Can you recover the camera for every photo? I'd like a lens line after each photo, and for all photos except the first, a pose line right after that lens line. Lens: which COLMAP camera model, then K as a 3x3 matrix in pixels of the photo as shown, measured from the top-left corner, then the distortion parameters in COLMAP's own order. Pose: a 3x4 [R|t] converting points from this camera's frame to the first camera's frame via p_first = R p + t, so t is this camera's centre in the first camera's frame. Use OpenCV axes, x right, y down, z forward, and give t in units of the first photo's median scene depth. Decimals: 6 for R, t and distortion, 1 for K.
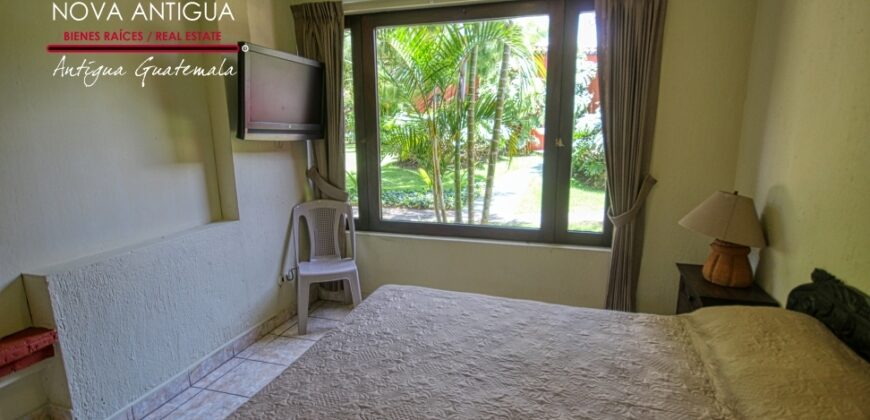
lens RADIAL K [[414.7, 0, 435.0], [0, 414.7, 210.0], [0, 0, 1]] dist [-0.000328, -0.000059]
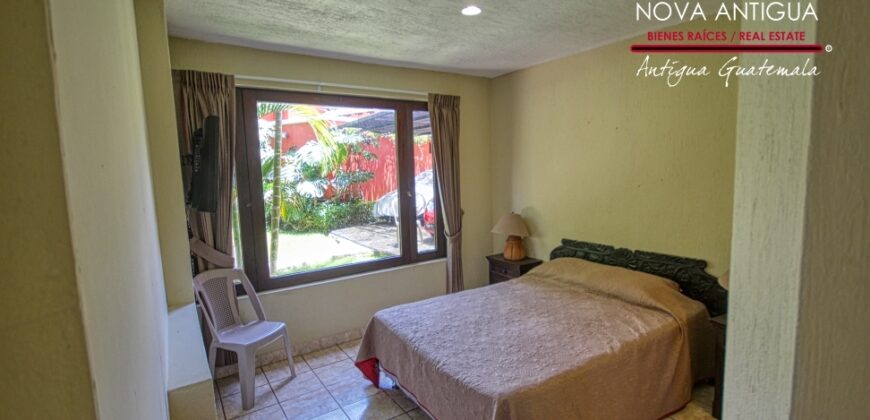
lens RADIAL K [[405.4, 0, 435.0], [0, 405.4, 210.0], [0, 0, 1]] dist [0.000440, 0.000023]
pose [[0.636352, -0.094808, 0.765551, -0.873317], [0.178333, 0.983615, -0.026423, -0.060150], [-0.750502, 0.153337, 0.642833, 0.017211]]
